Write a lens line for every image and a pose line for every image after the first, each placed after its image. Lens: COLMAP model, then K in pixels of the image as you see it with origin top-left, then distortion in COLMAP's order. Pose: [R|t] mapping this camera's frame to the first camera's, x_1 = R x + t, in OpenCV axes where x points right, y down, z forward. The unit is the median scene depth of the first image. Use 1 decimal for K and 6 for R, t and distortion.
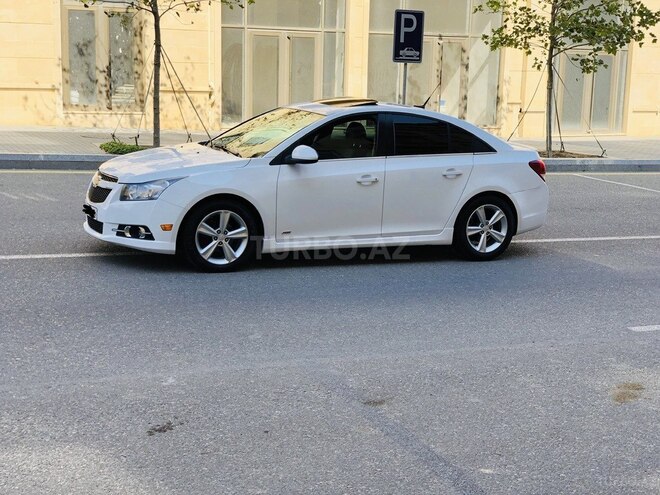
lens RADIAL K [[1010.0, 0, 330.0], [0, 1010.0, 247.5], [0, 0, 1]] dist [0.174673, -0.633272]
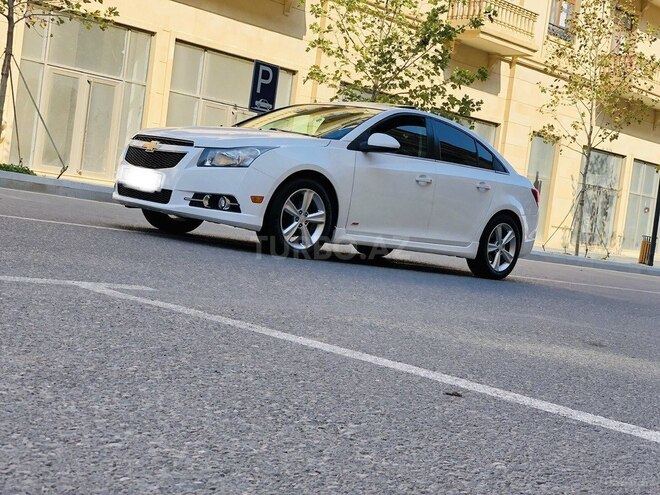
lens RADIAL K [[1010.0, 0, 330.0], [0, 1010.0, 247.5], [0, 0, 1]] dist [0.174673, -0.633272]
pose [[0.924914, 0.086999, 0.370089, -0.378319], [-0.043911, 0.991396, -0.123312, 0.114238], [-0.377633, 0.097802, 0.920776, 0.143635]]
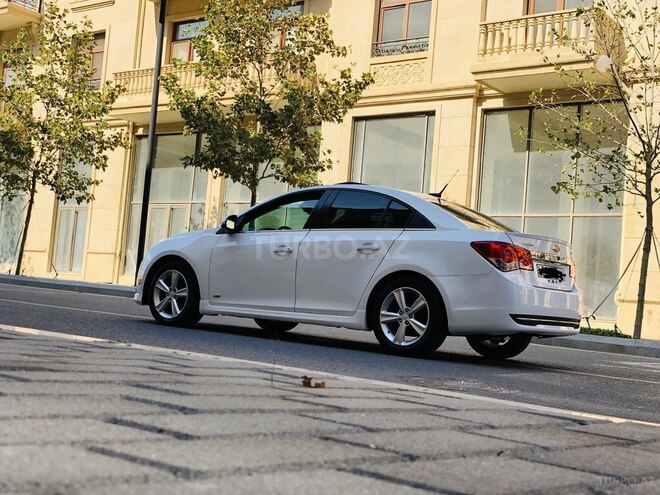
lens RADIAL K [[984.3, 0, 330.0], [0, 984.3, 247.5], [0, 0, 1]] dist [0.049292, 0.114363]
pose [[0.498662, -0.044701, -0.865643, 0.836806], [-0.227077, 0.957054, -0.180231, 0.087777], [0.836524, 0.286442, 0.467096, 0.565173]]
